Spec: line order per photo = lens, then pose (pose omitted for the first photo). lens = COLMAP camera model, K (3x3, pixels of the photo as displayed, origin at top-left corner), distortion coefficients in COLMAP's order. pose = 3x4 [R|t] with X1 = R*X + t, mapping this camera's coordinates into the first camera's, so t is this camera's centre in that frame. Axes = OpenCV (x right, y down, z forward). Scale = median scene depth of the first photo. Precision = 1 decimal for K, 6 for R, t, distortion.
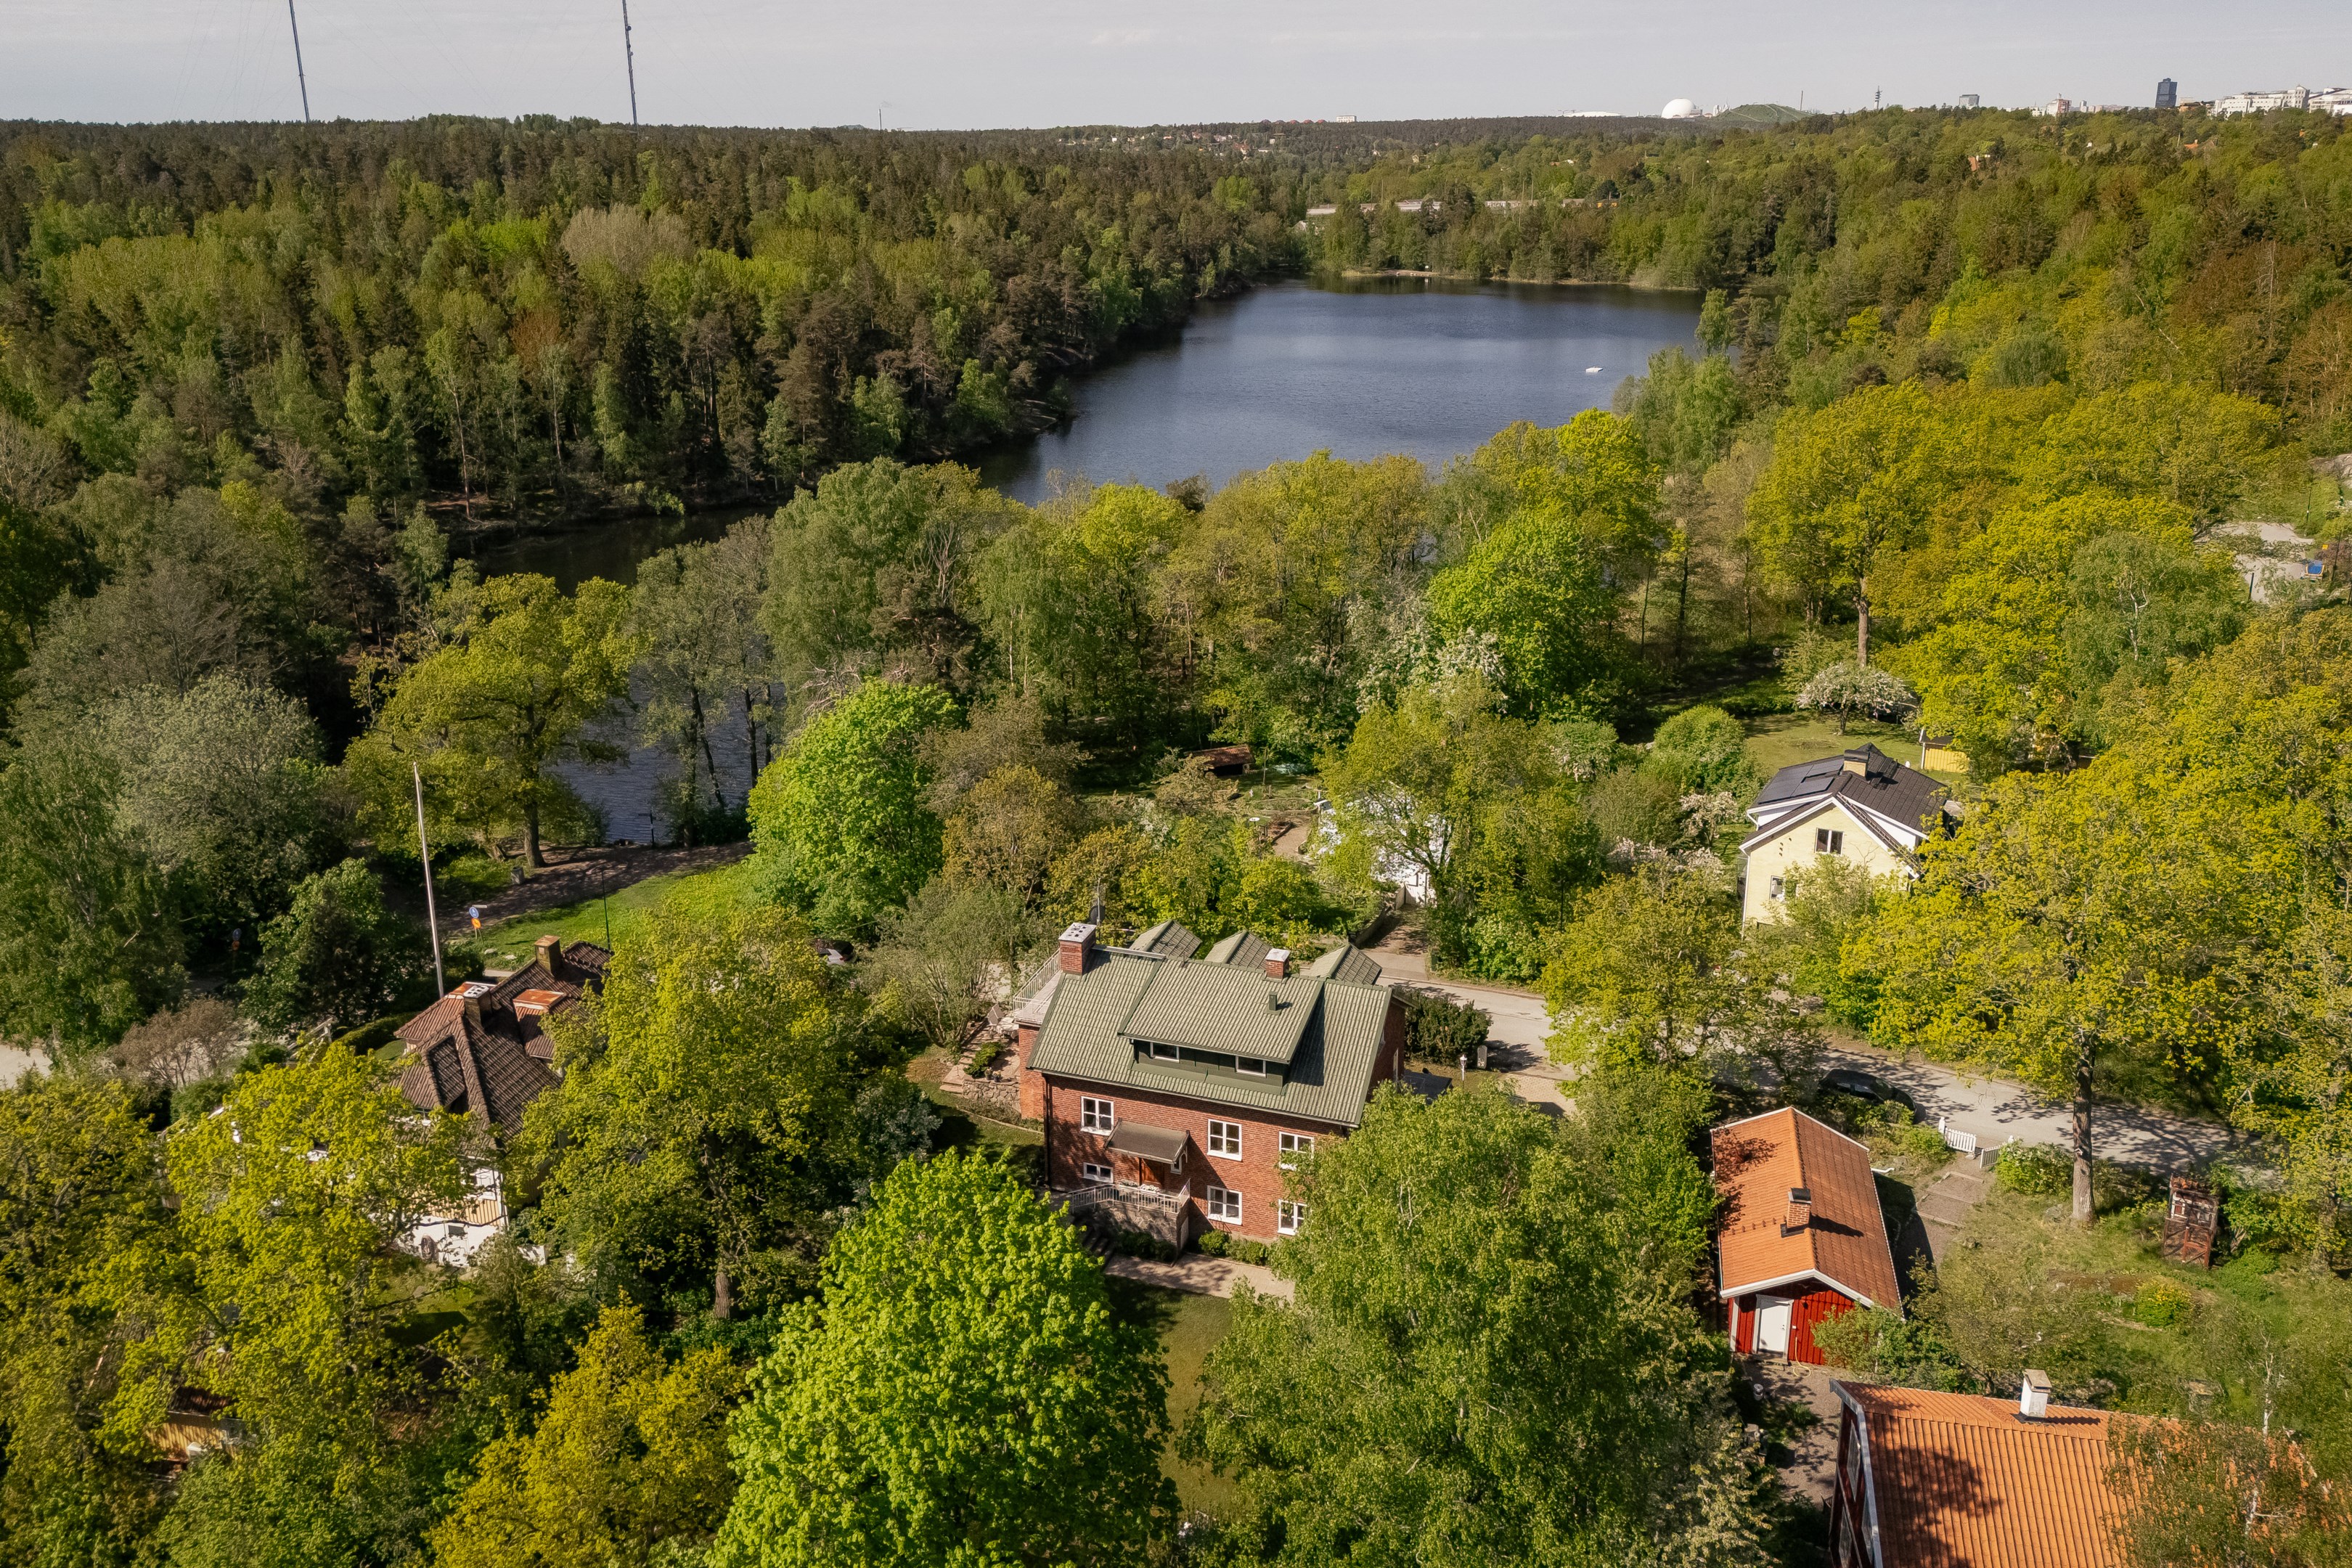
lens RADIAL K [[1684.9, 0, 1124.4], [0, 1684.9, 724.5], [0, 0, 1]] dist [0.071743, -0.082544]
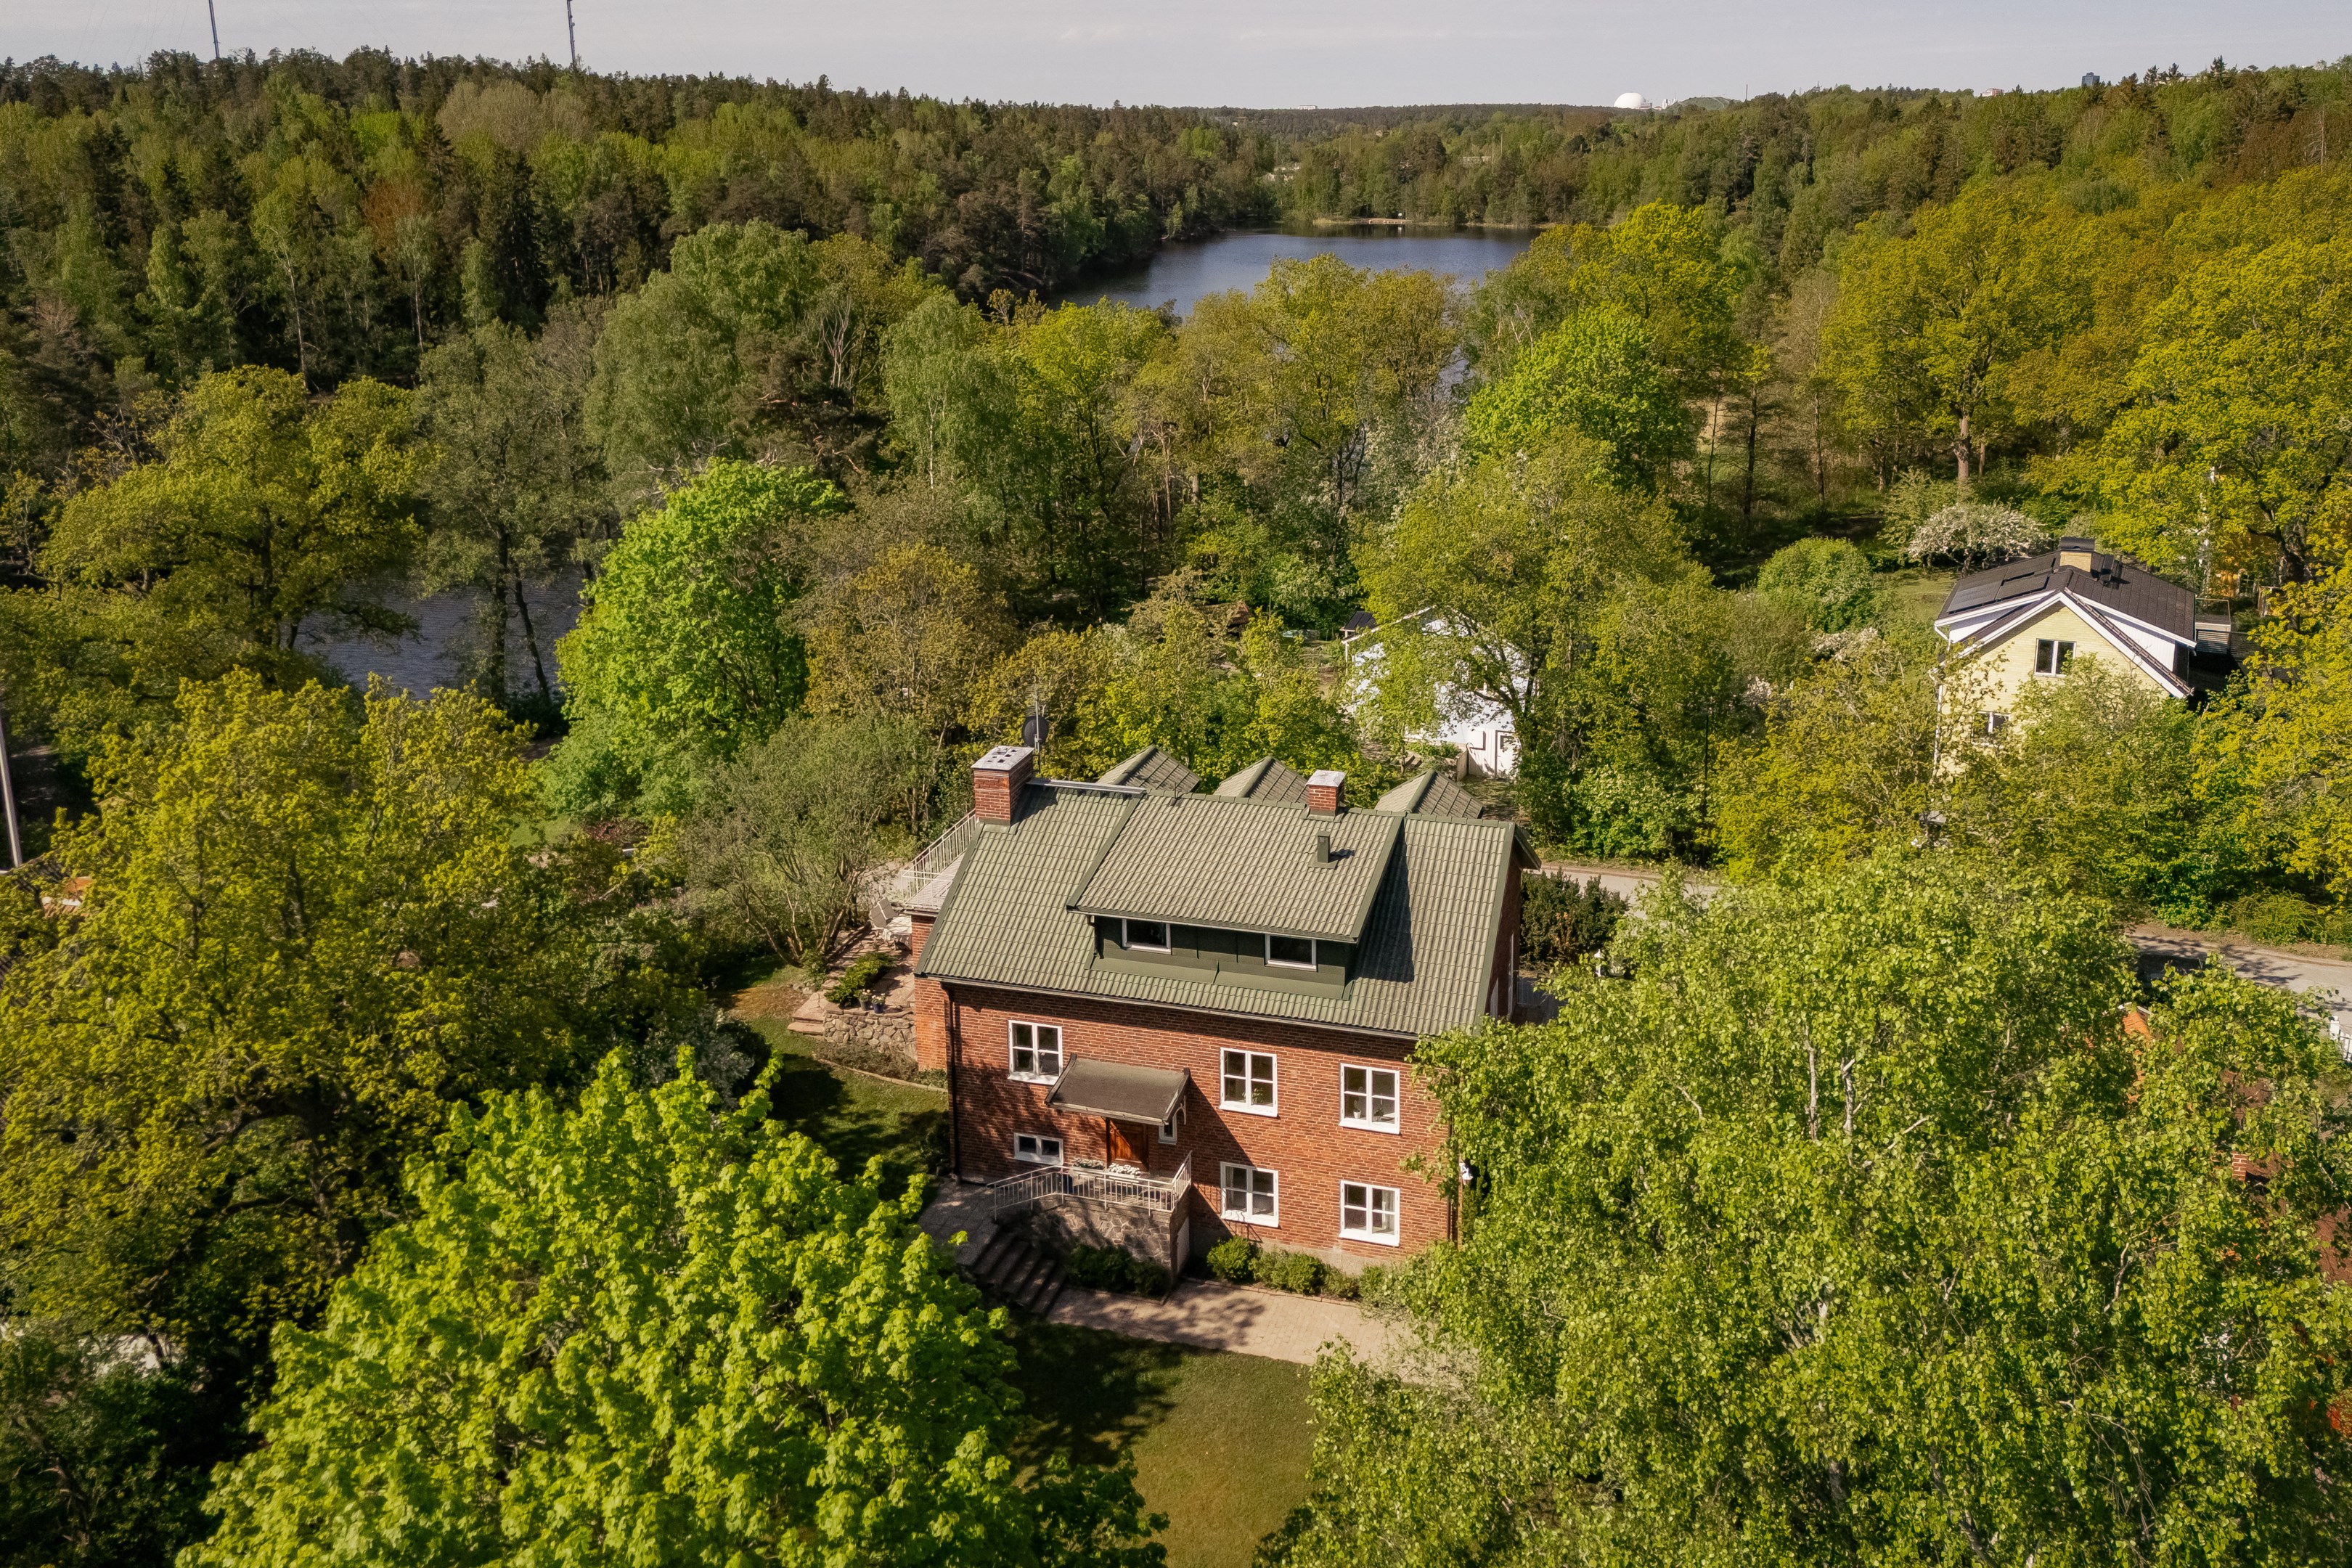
lens RADIAL K [[1747.4, 0, 1224.0], [0, 1747.4, 591.1], [0, 0, 1]] dist [0.071840, -0.079673]
pose [[0.997122, -0.013805, 0.074550, 0.004283], [0.018634, 0.997745, -0.064476, 0.070448], [-0.073492, 0.065680, 0.995131, 0.233517]]
